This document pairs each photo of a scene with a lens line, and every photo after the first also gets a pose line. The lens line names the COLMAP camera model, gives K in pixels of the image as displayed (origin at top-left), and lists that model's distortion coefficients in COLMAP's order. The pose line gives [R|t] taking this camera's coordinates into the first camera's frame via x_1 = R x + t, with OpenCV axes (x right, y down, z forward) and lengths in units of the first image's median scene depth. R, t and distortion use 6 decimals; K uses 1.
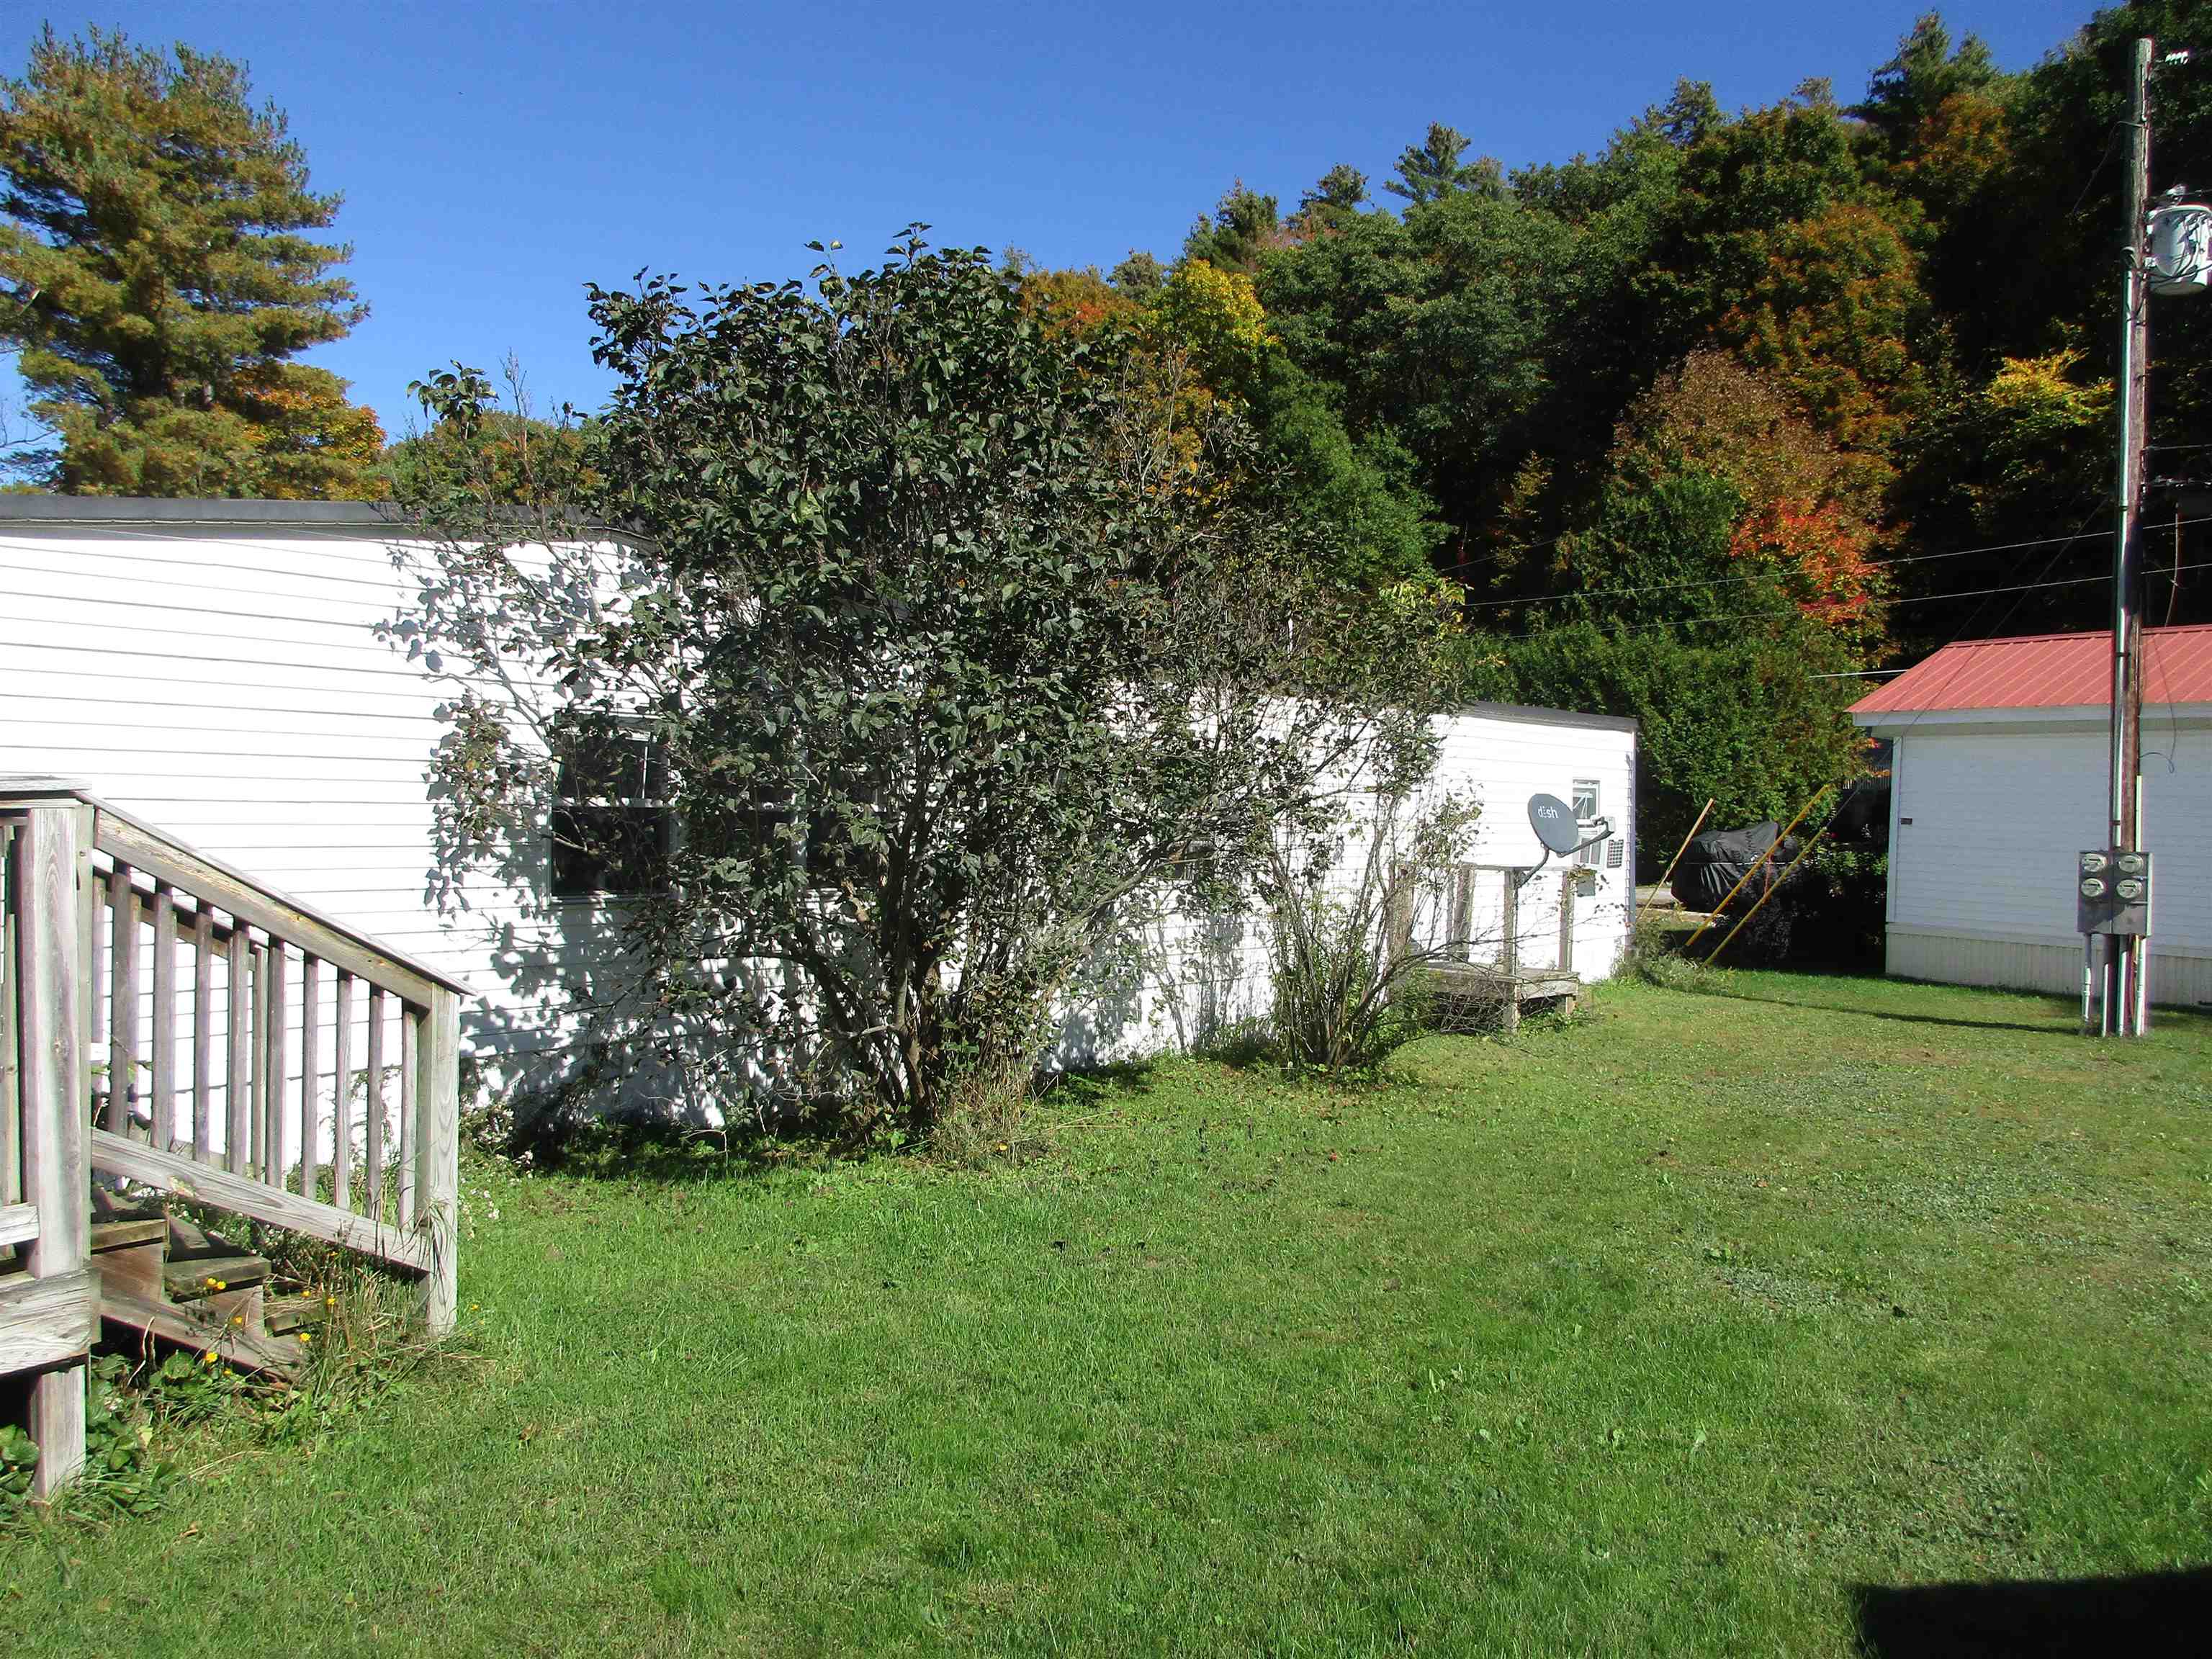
lens RADIAL K [[1636.0, 0, 1109.1], [0, 1636.0, 820.7], [0, 0, 1]] dist [-0.007114, 0.001957]
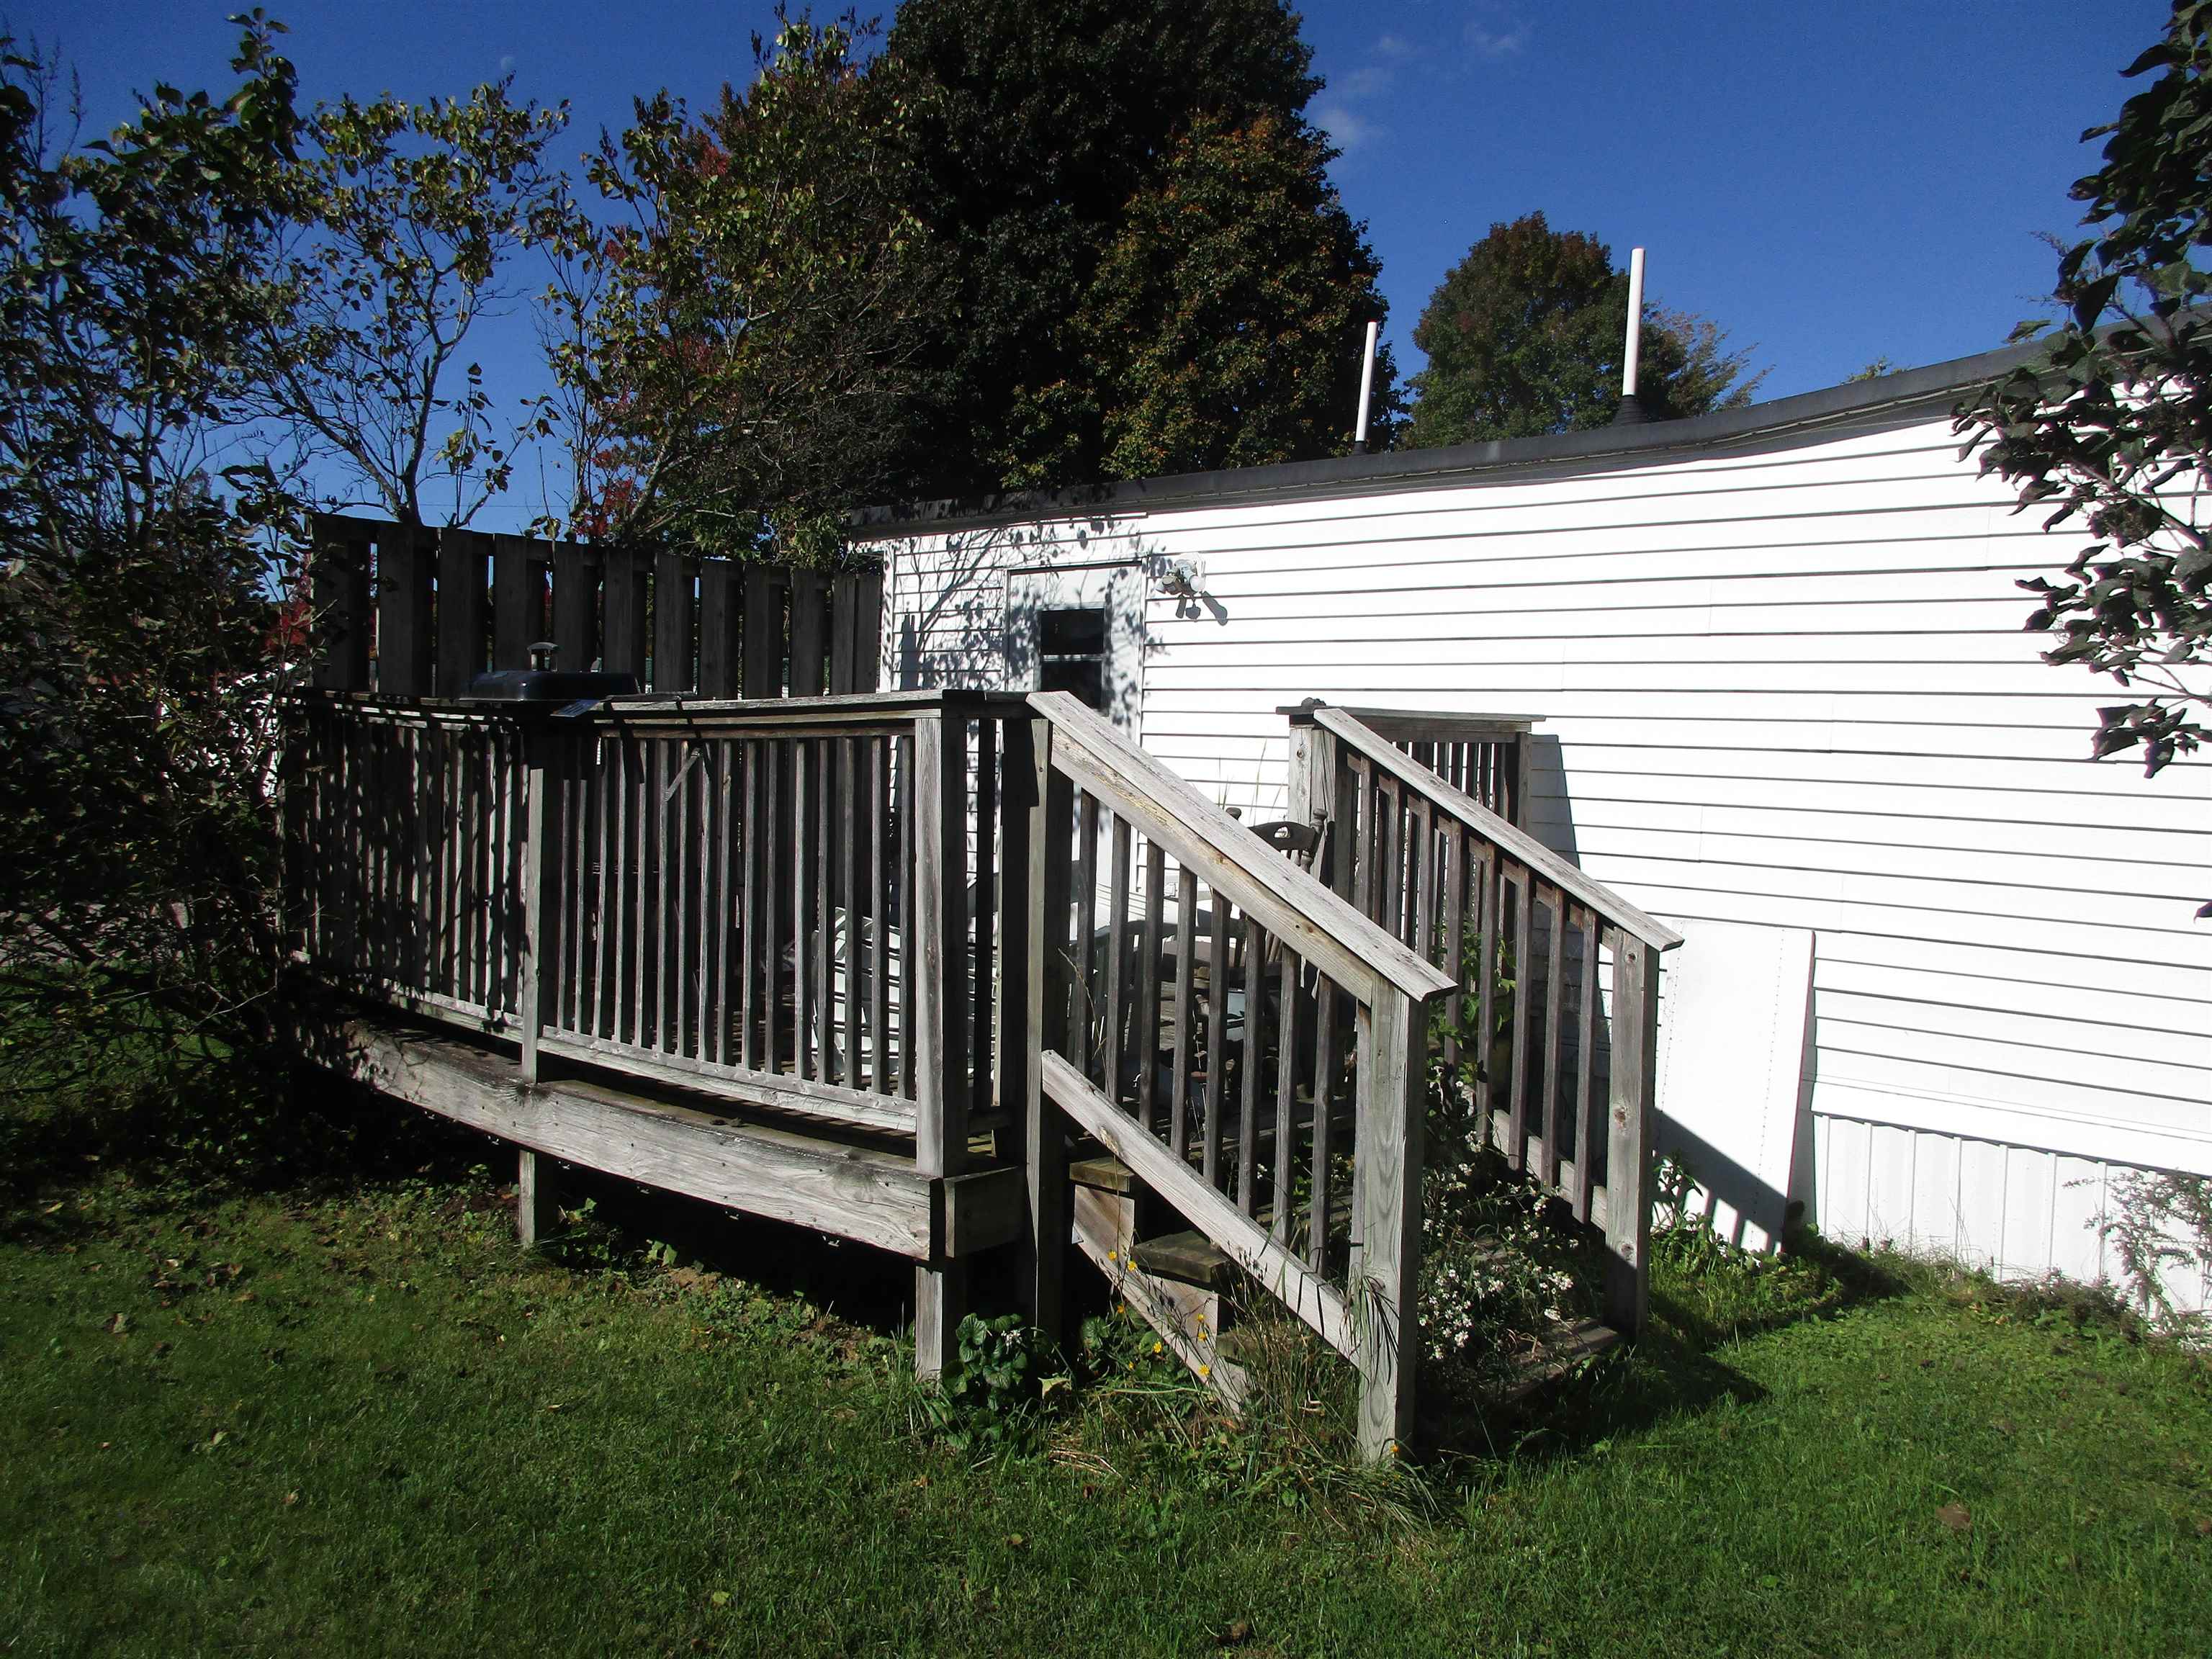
lens RADIAL K [[1636.0, 0, 1117.4], [0, 1636.0, 791.1], [0, 0, 1]] dist [-0.007114, 0.001957]
pose [[0.020014, 0.021026, -0.999579, 0.064361], [-0.042064, 0.998911, 0.020170, 0.001794], [0.998914, 0.041642, 0.020876, 0.184044]]
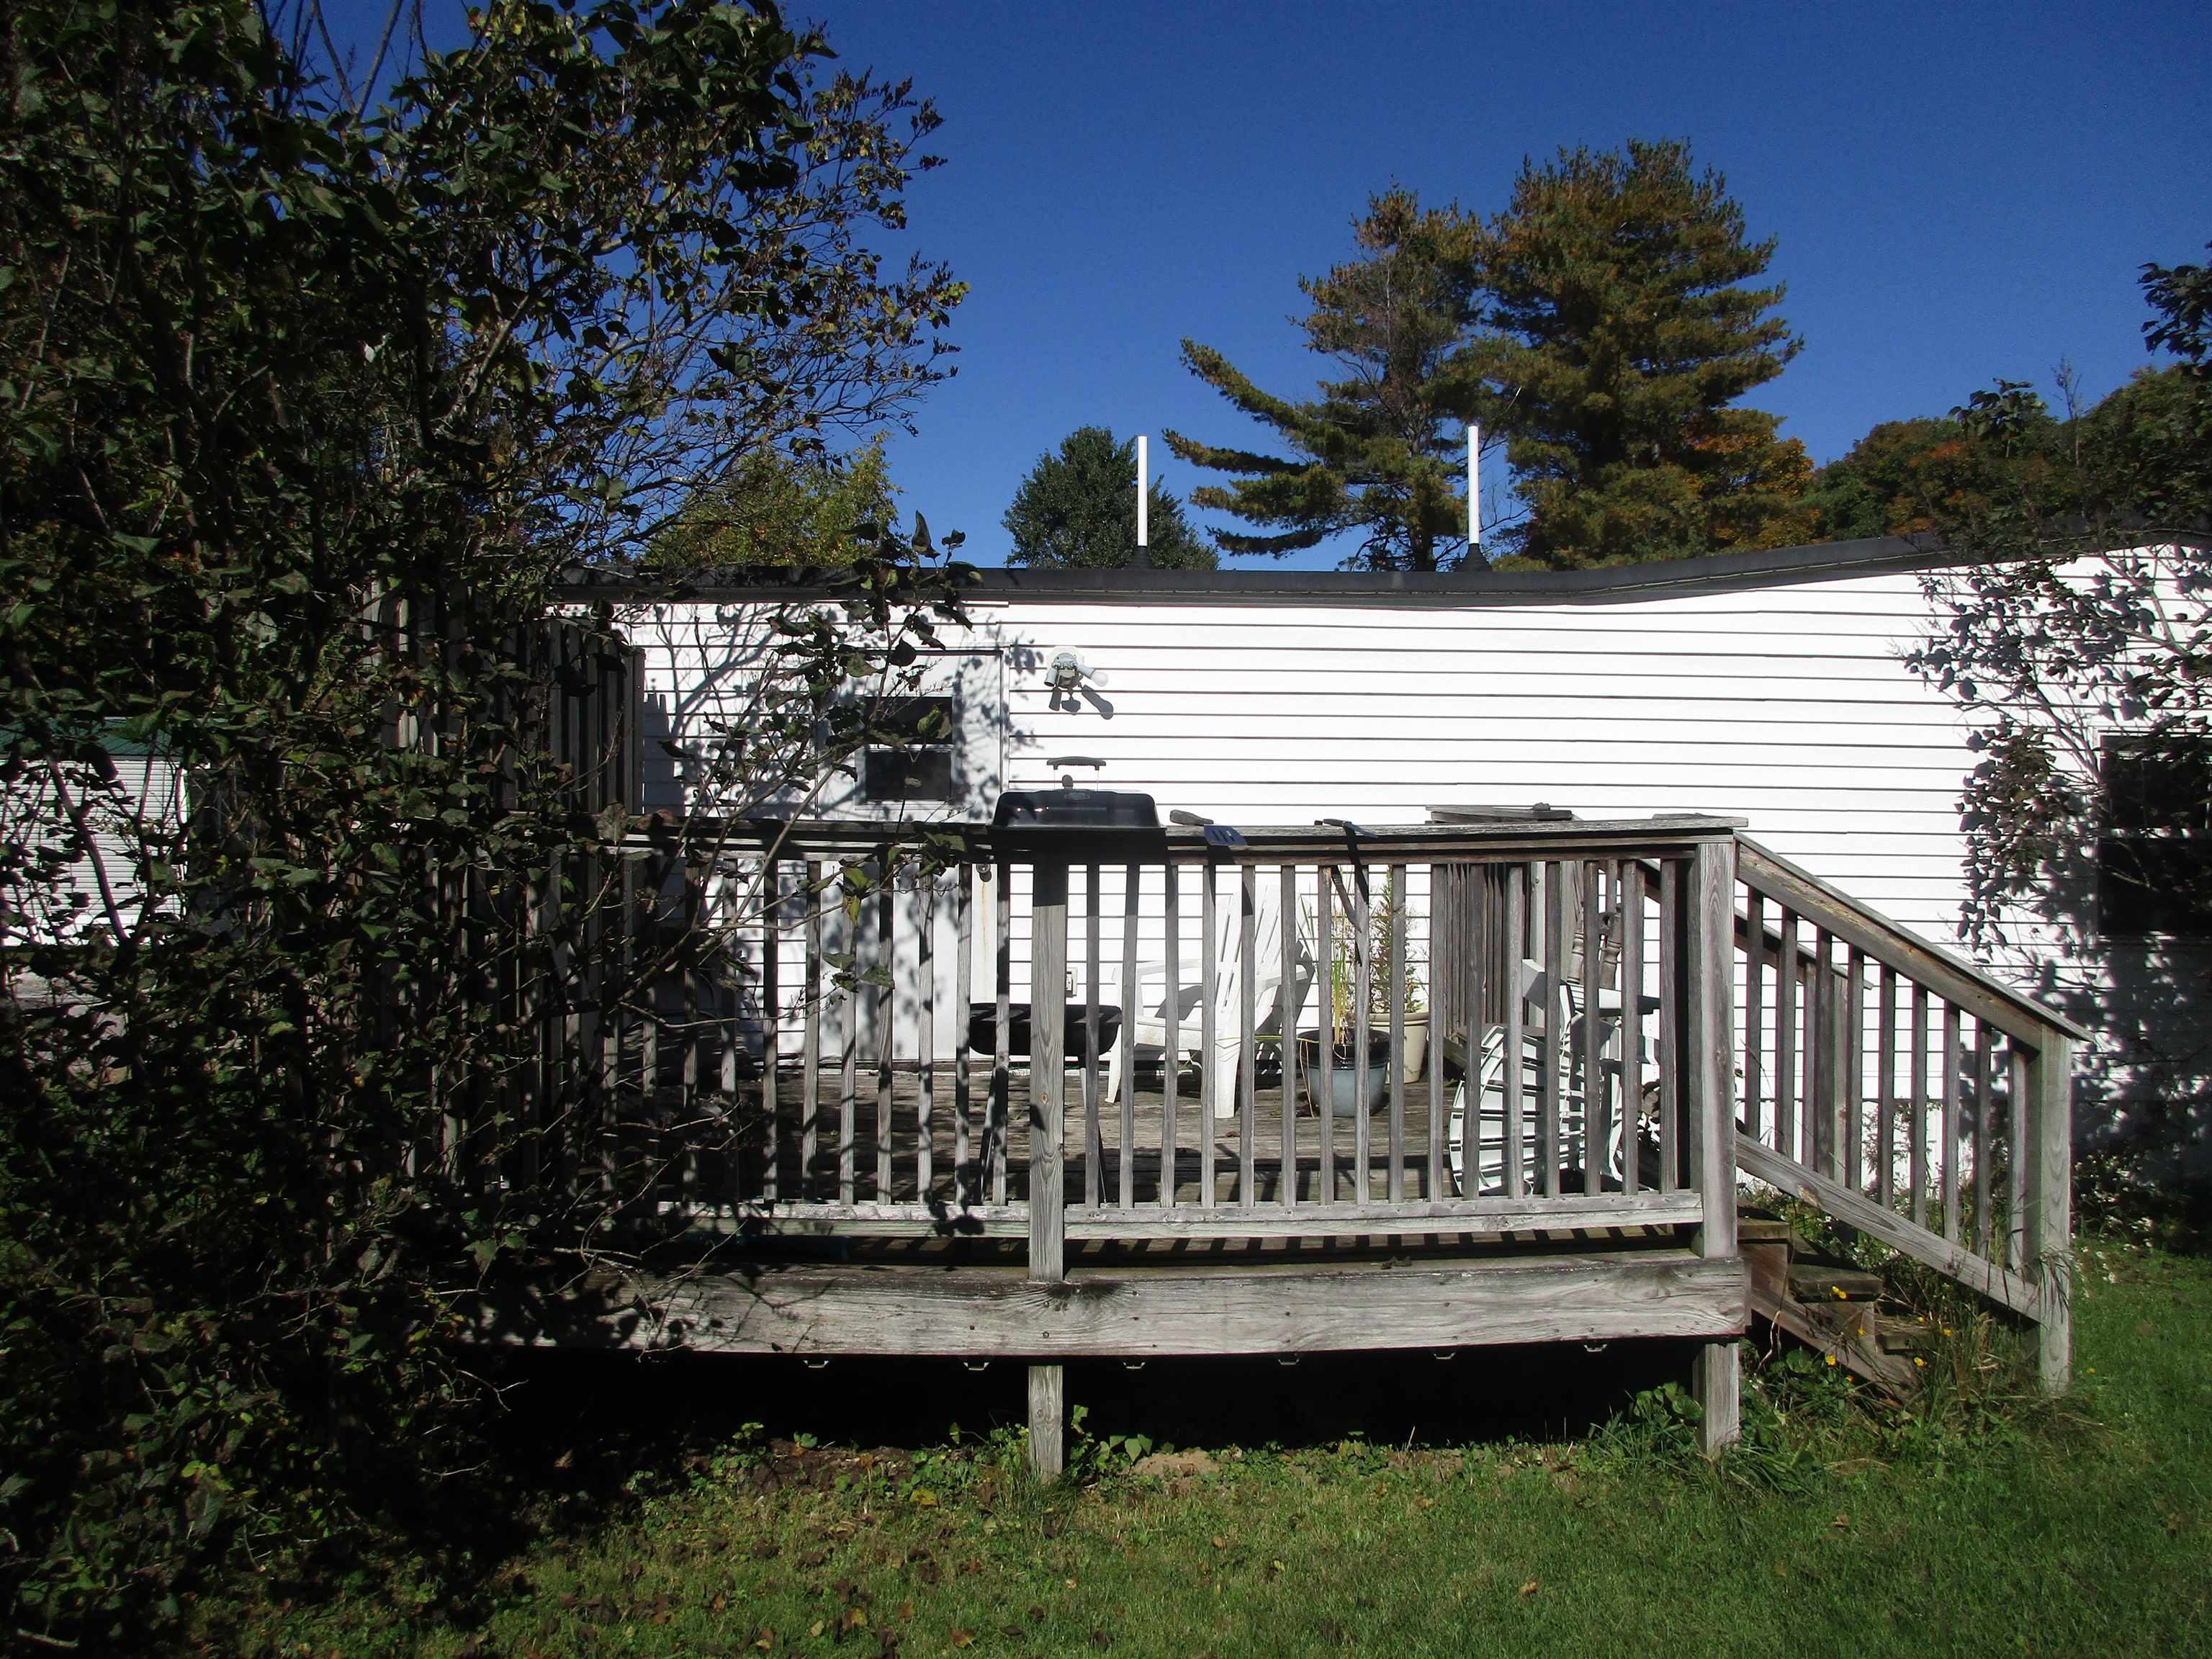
lens RADIAL K [[1636.0, 0, 1113.4], [0, 1636.0, 815.5], [0, 0, 1]] dist [-0.007114, 0.001957]
pose [[0.684726, -0.005408, -0.728780, -0.018342], [-0.007709, 0.999863, -0.014664, -0.001252], [0.728759, 0.015659, 0.684591, -0.014072]]
